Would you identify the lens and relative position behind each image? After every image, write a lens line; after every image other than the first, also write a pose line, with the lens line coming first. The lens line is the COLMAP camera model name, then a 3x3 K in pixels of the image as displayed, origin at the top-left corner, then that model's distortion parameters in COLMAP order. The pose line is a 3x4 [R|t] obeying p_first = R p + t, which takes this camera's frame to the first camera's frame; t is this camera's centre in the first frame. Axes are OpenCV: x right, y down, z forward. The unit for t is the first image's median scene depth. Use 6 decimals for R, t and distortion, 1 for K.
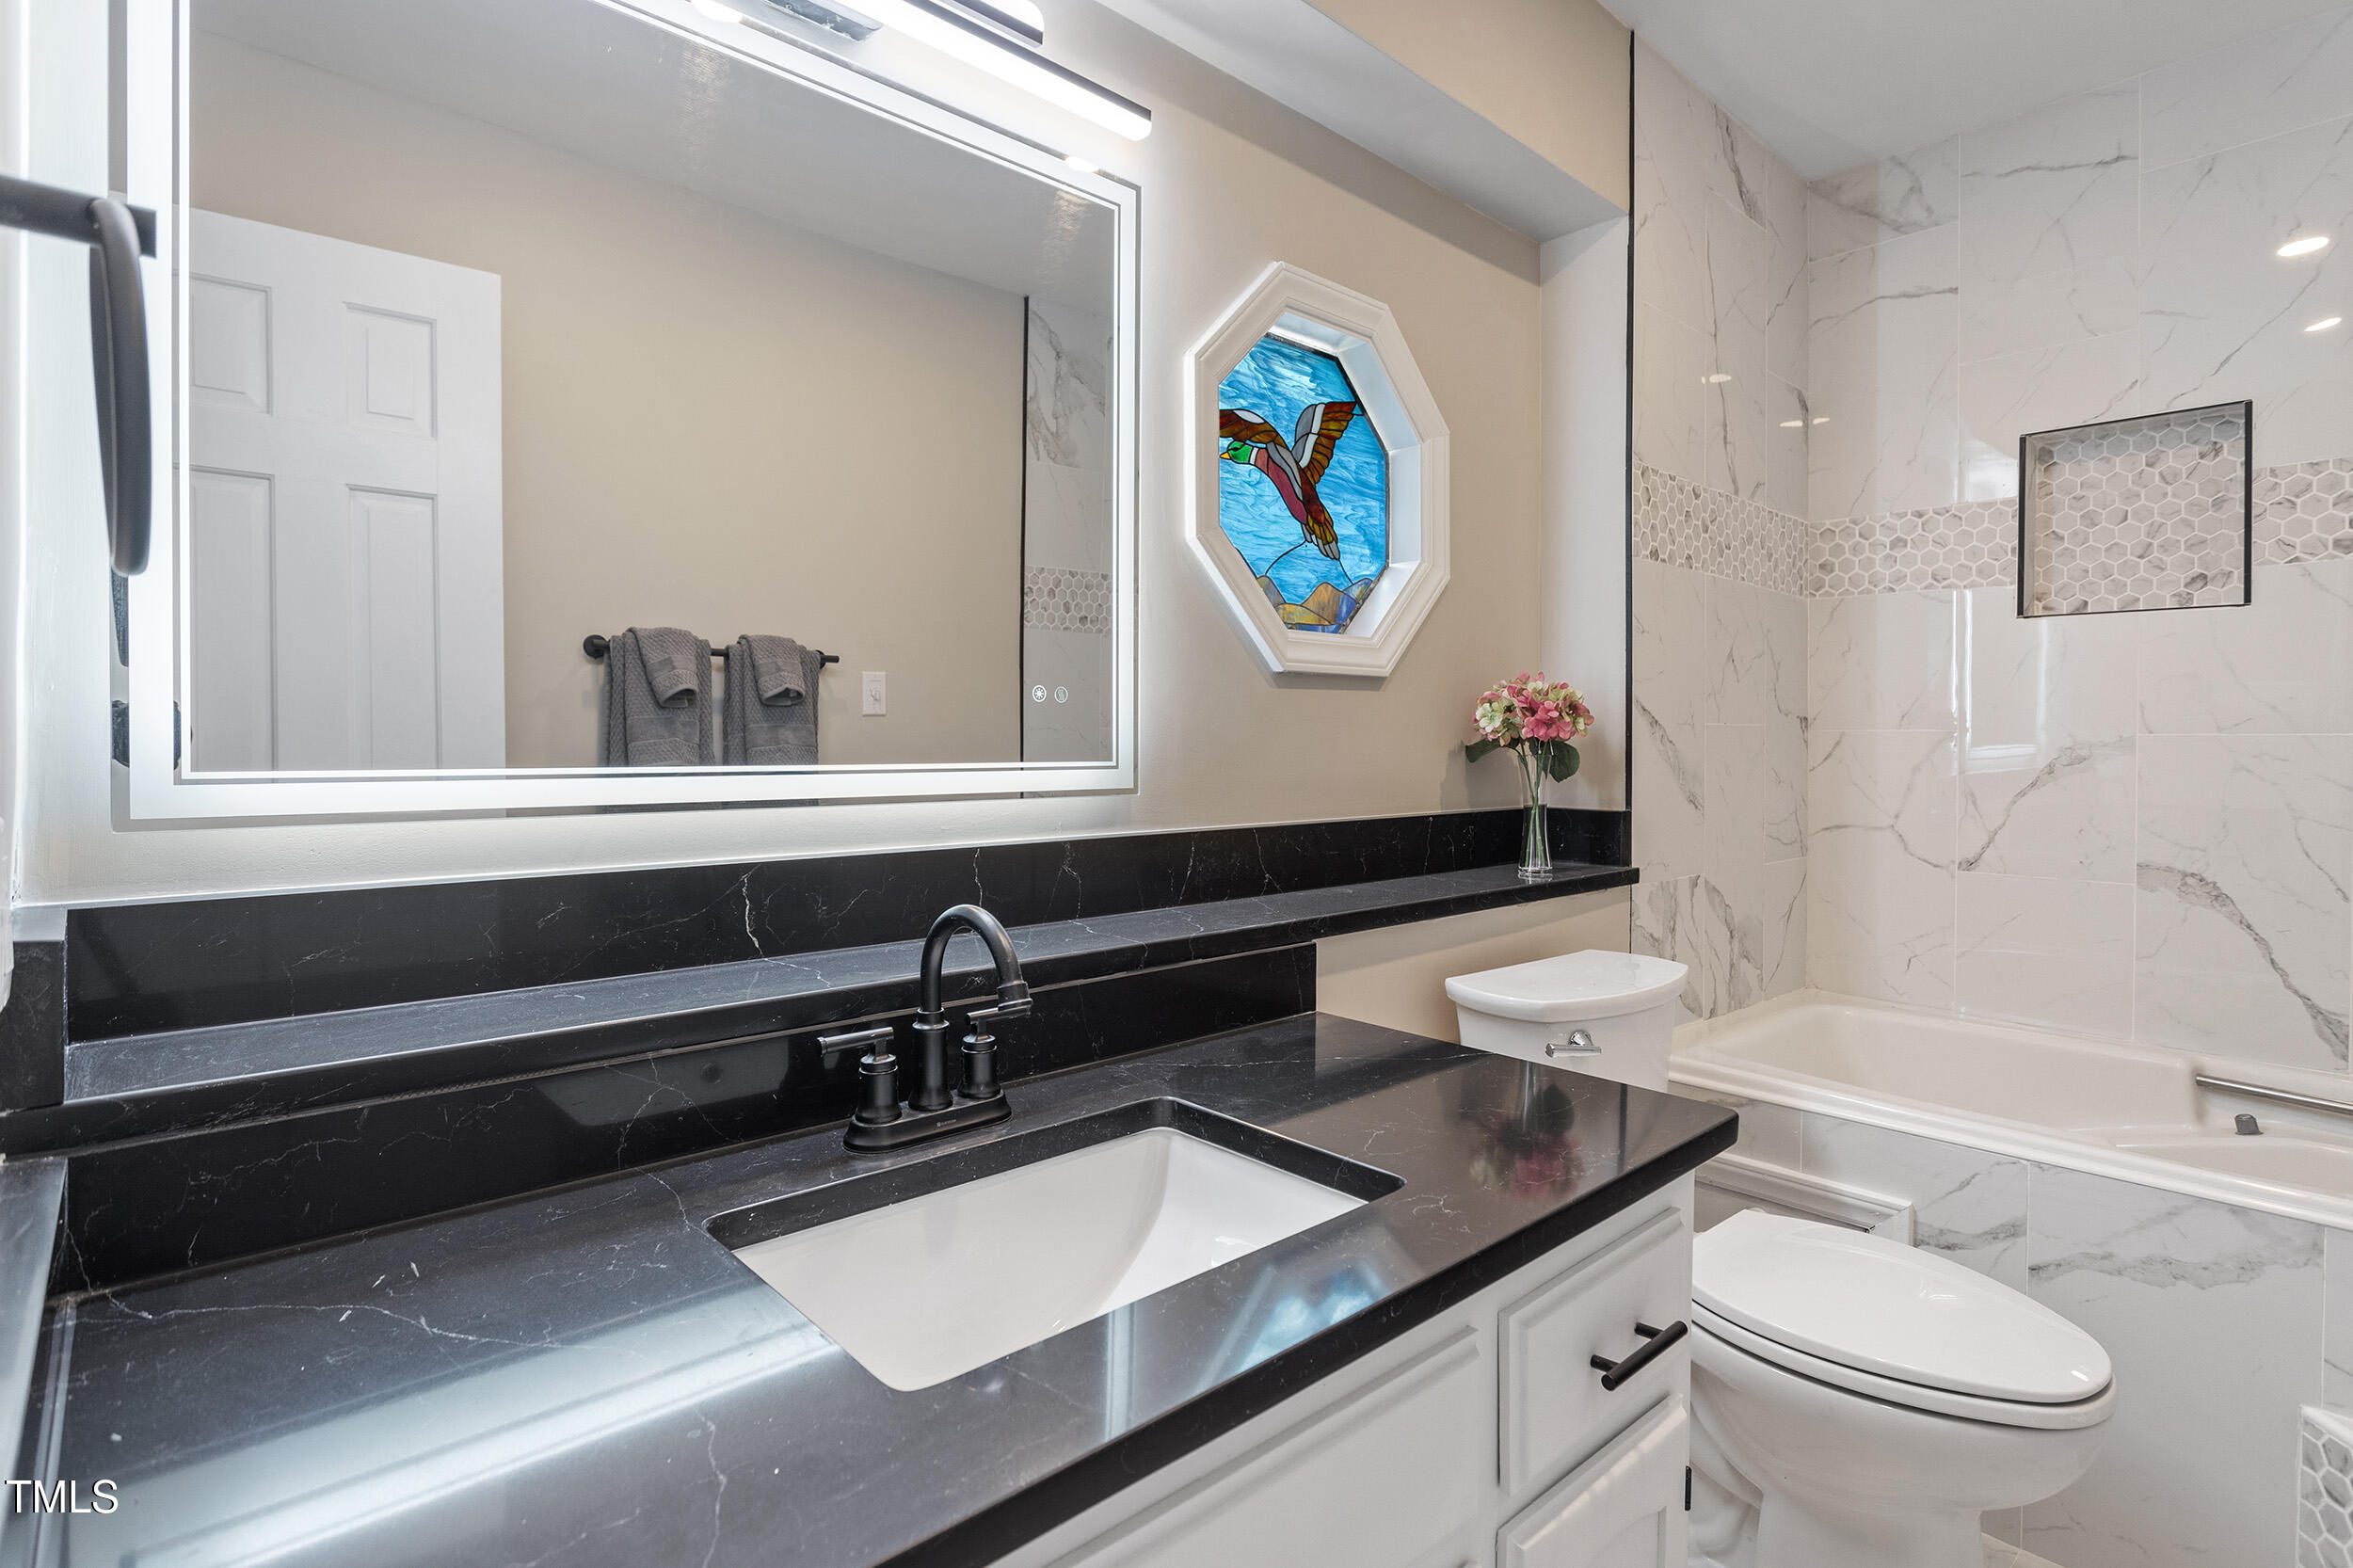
lens RADIAL K [[1171.1, 0, 1183.9], [0, 1171.1, 749.0], [0, 0, 1]] dist [-0.005735, 0.000178]
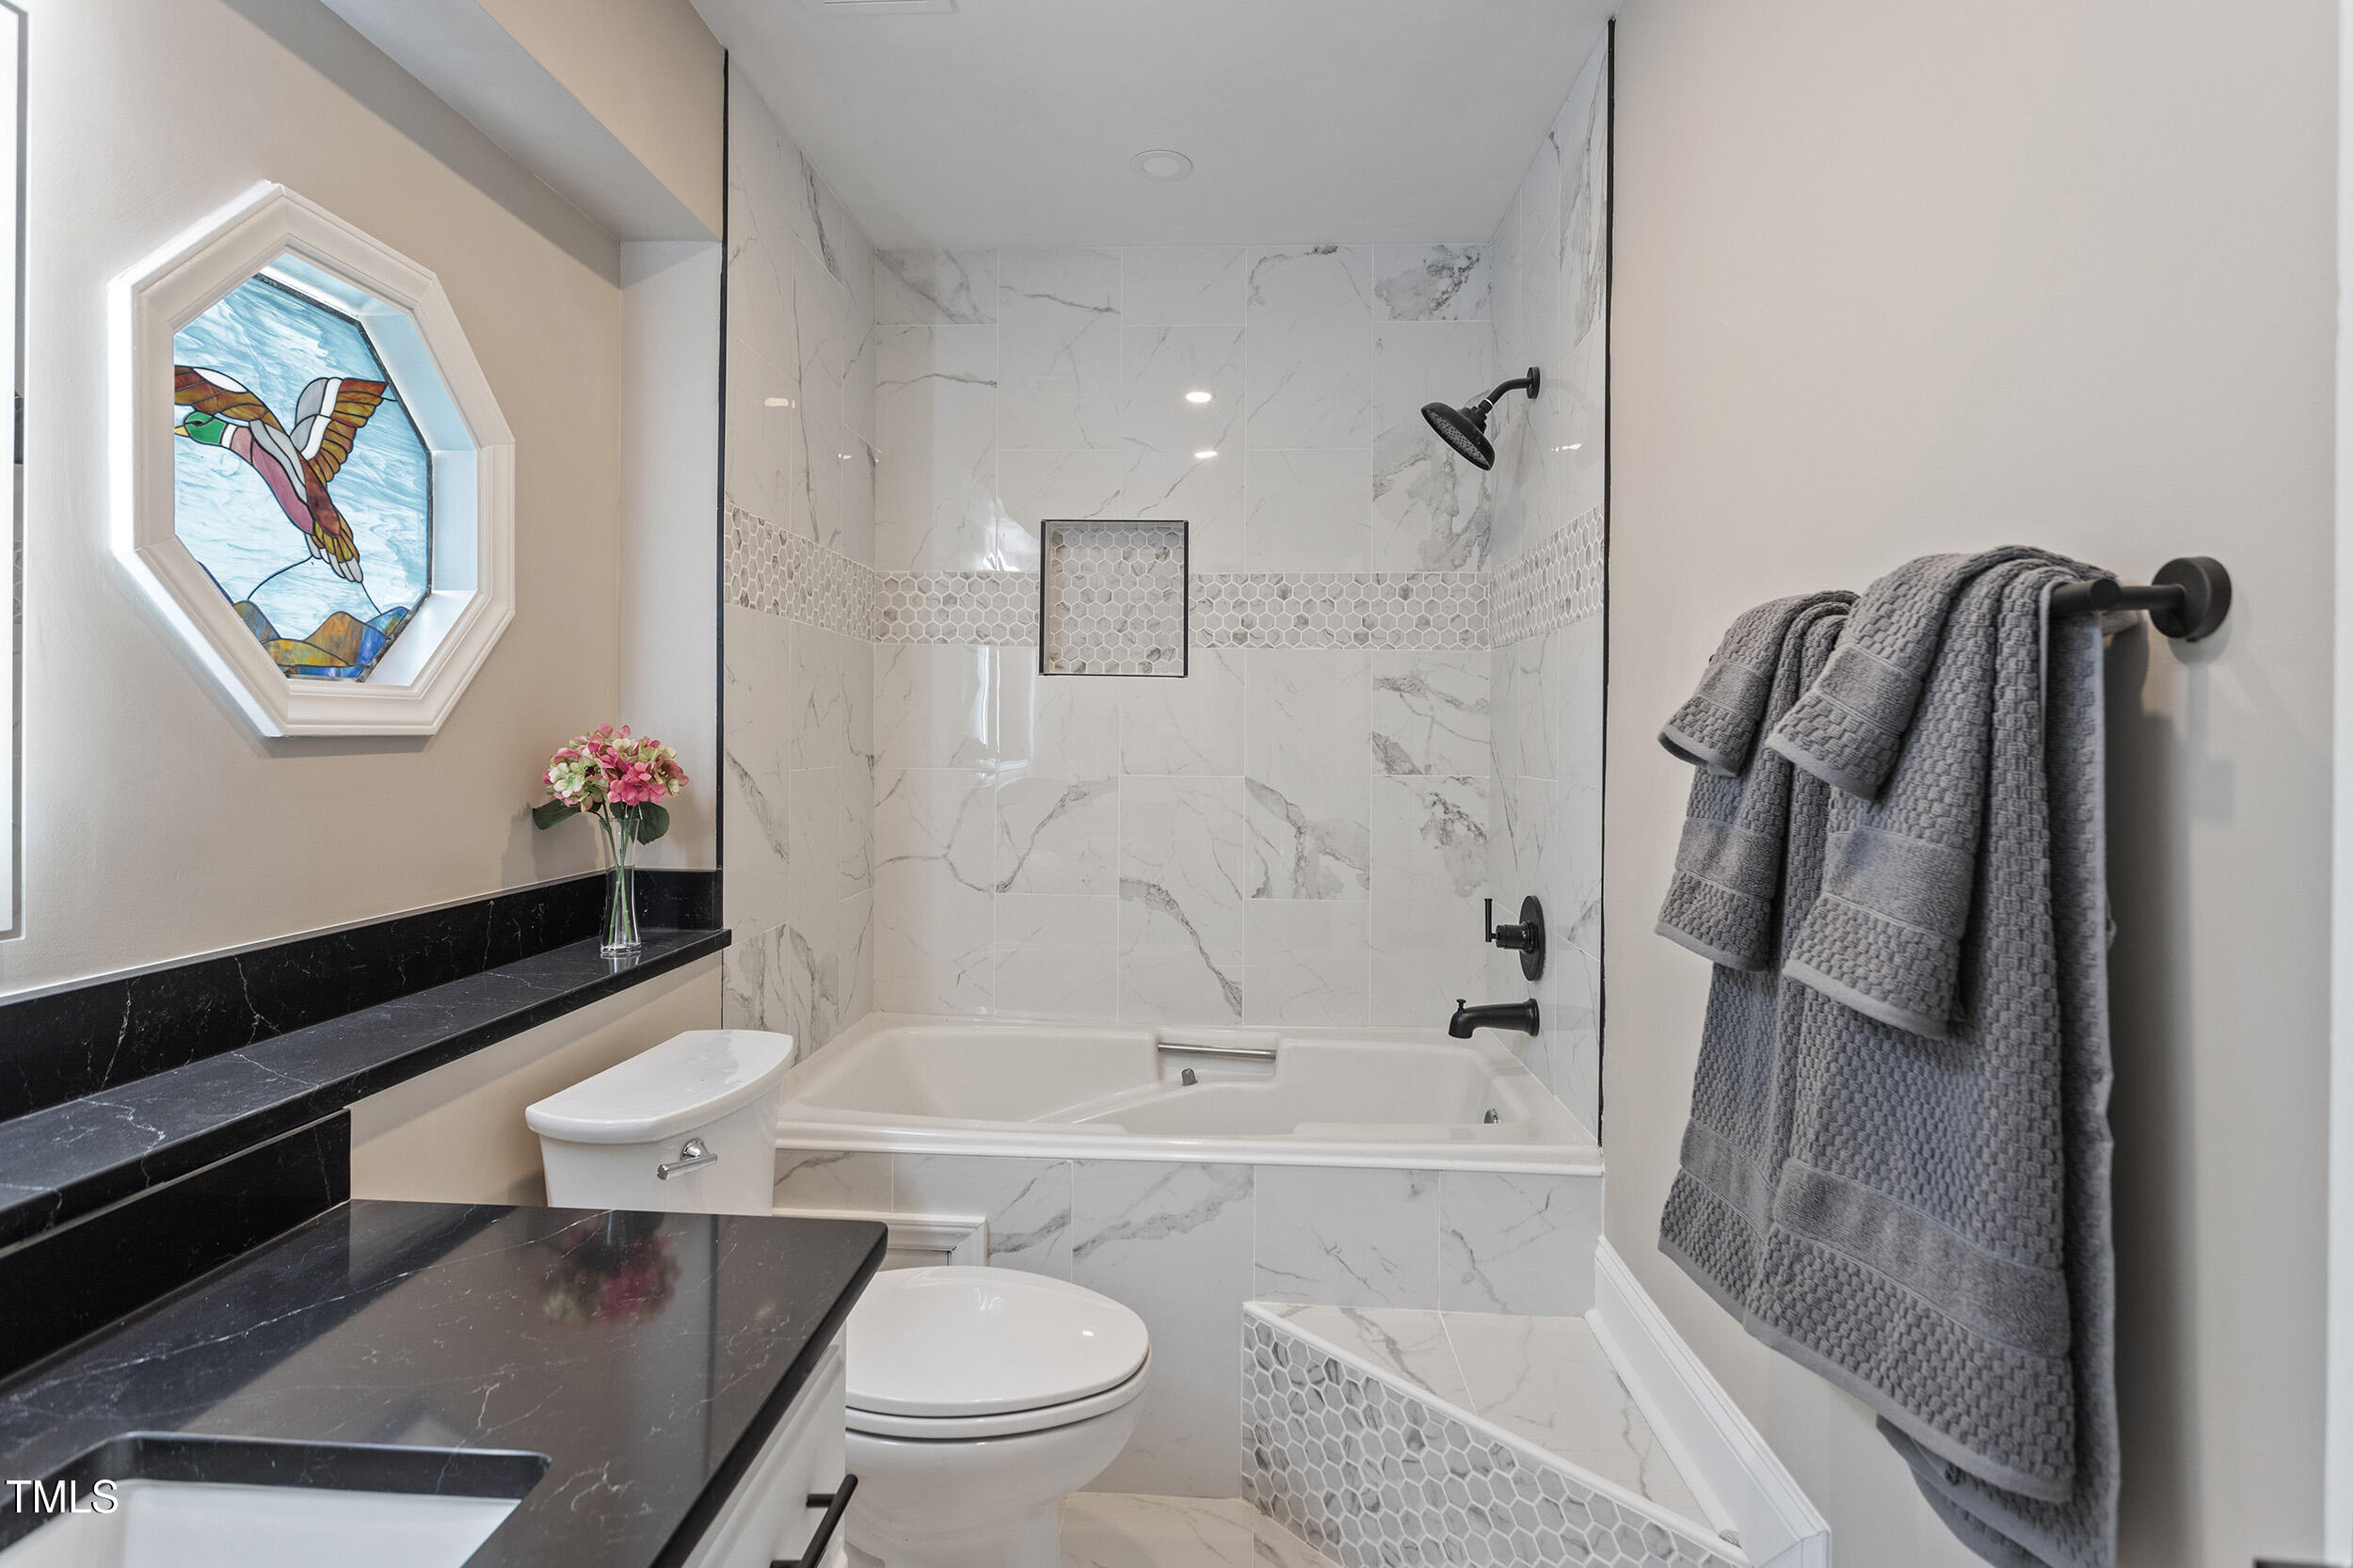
lens RADIAL K [[1189.8, 0, 1182.7], [0, 1189.8, 738.1], [0, 0, 1]] dist [-0.010671, 0.002305]
pose [[0.709881, 0.000657, 0.704322, -0.034354], [-0.000732, 1.000000, -0.000194, -0.058548], [-0.704322, -0.000378, 0.709881, 0.056191]]
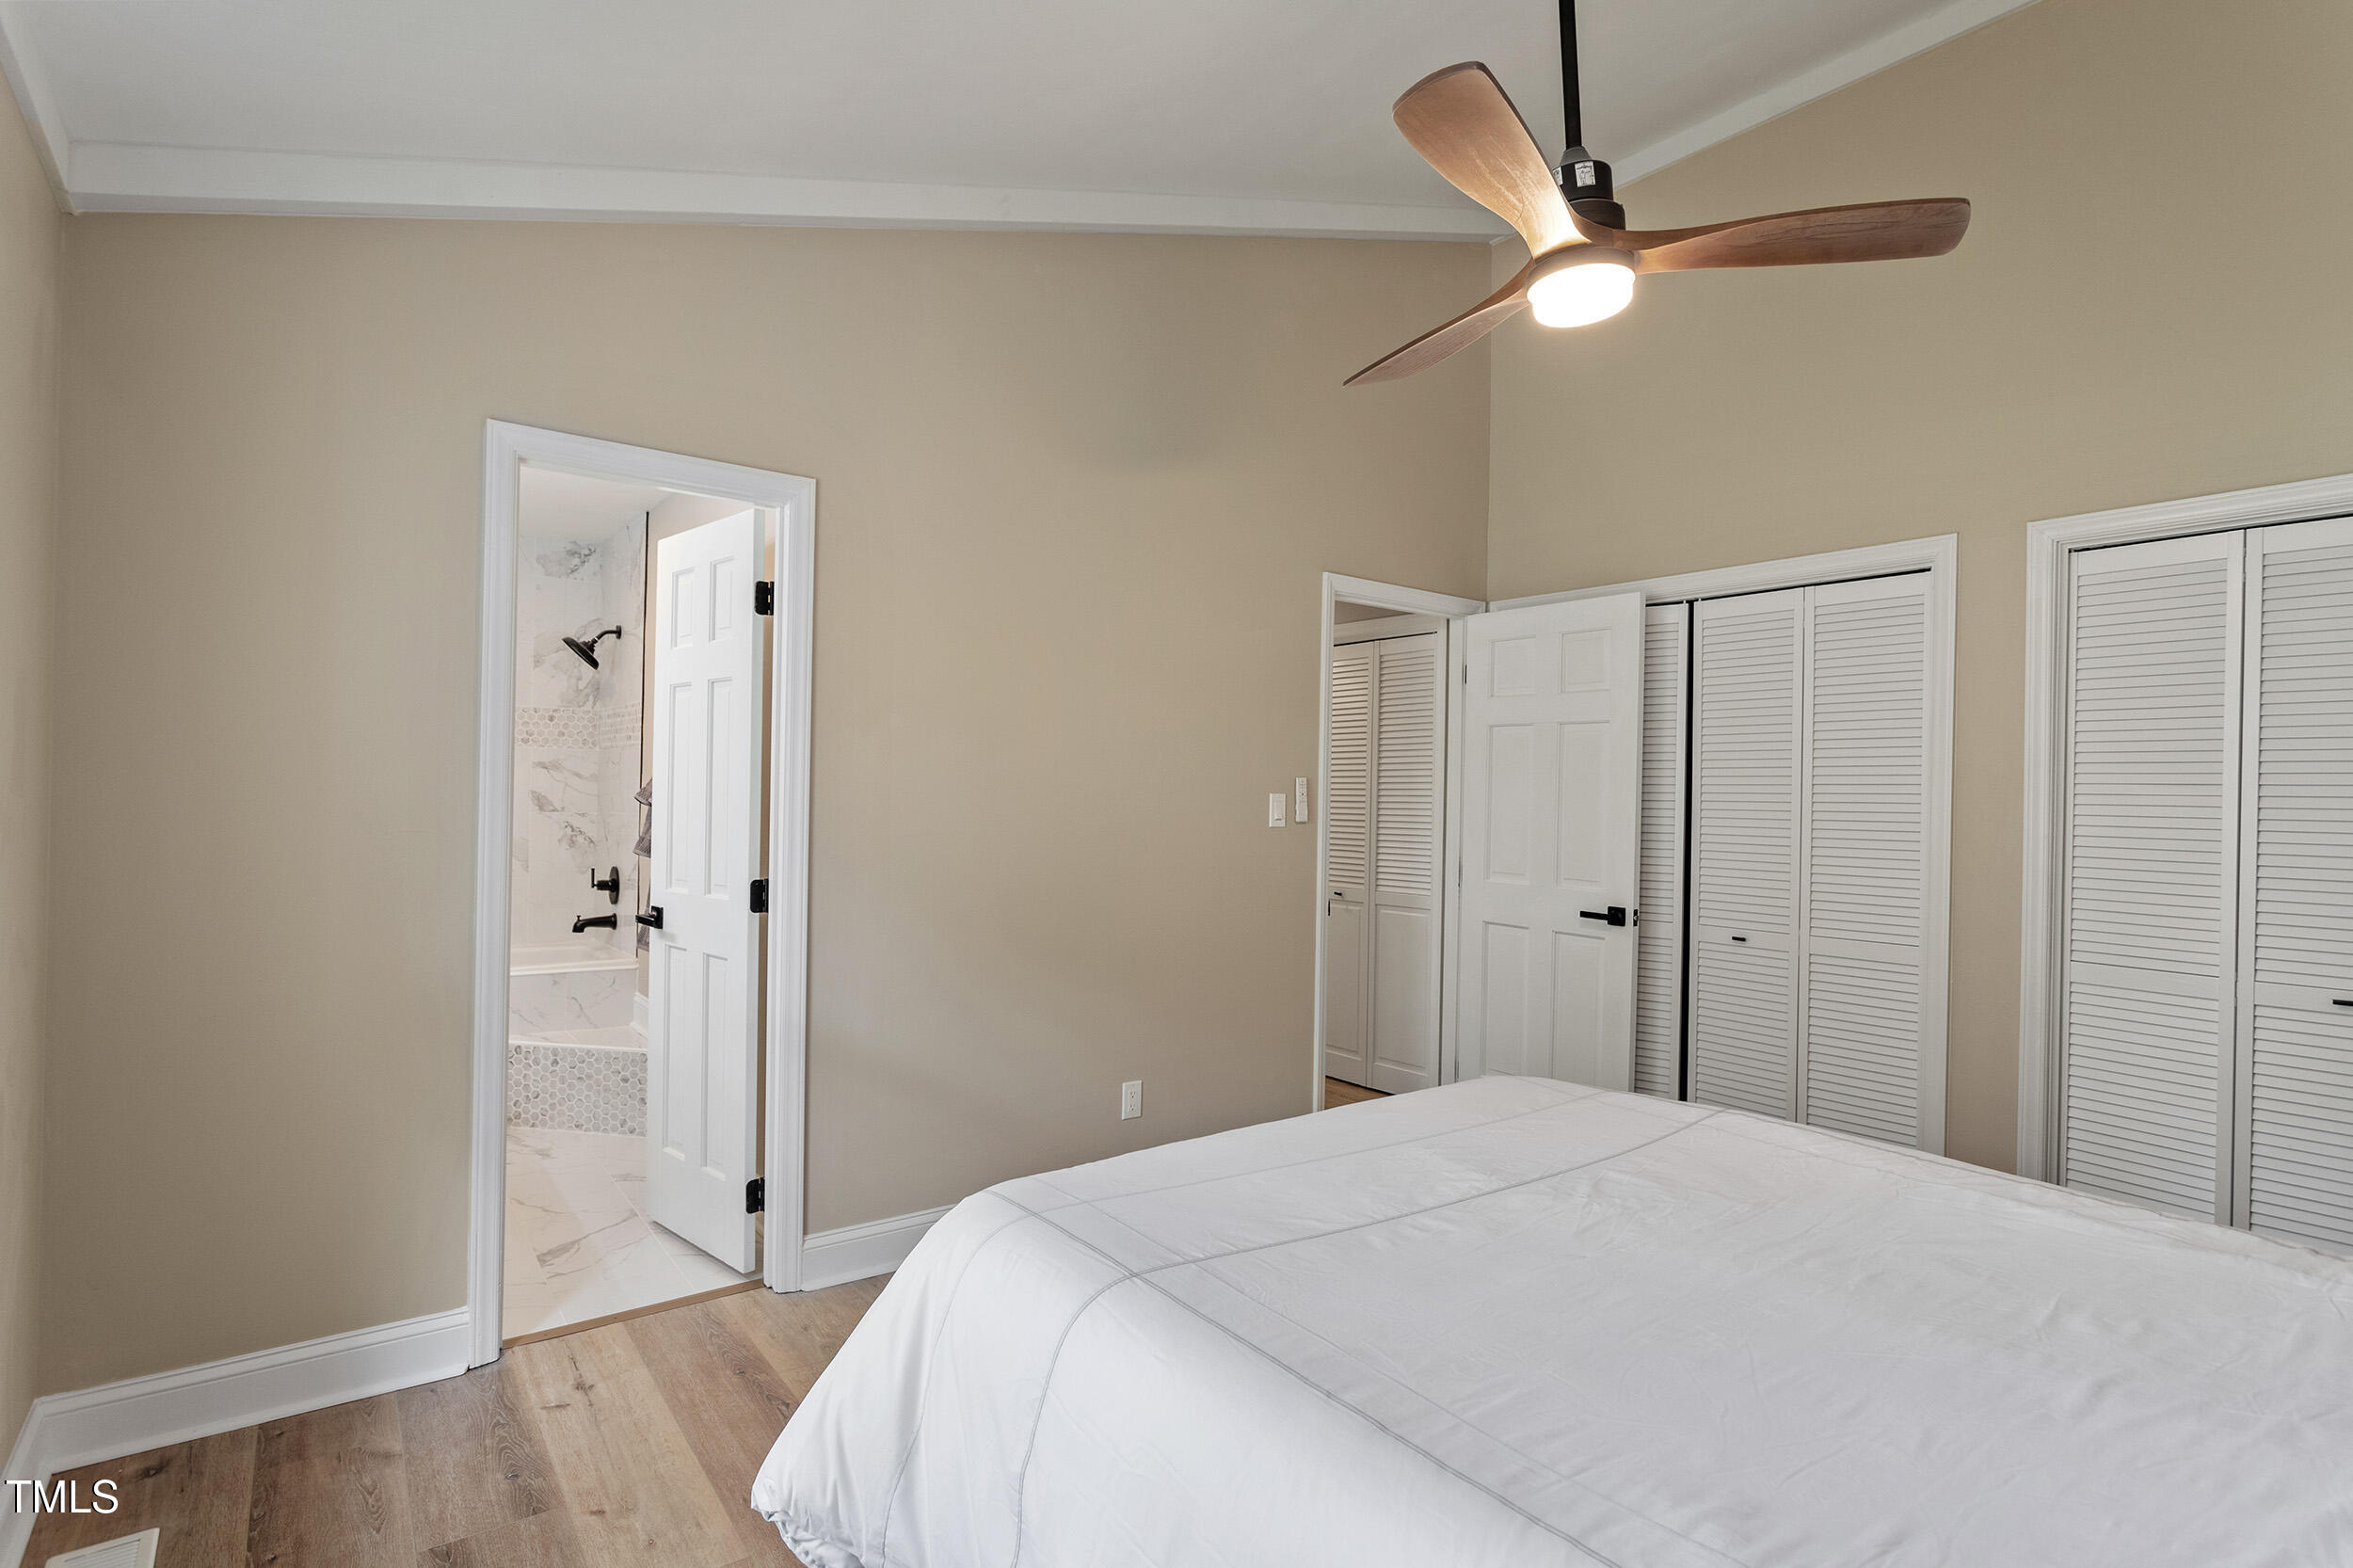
lens RADIAL K [[1154.5, 0, 1180.8], [0, 1154.5, 794.8], [0, 0, 1]] dist [-0.003646, -0.000249]
pose [[0.093229, 0.002488, 0.995642, -1.397404], [-0.013290, 0.999911, -0.001254, -0.071319], [-0.995556, -0.013115, 0.093254, -0.845020]]
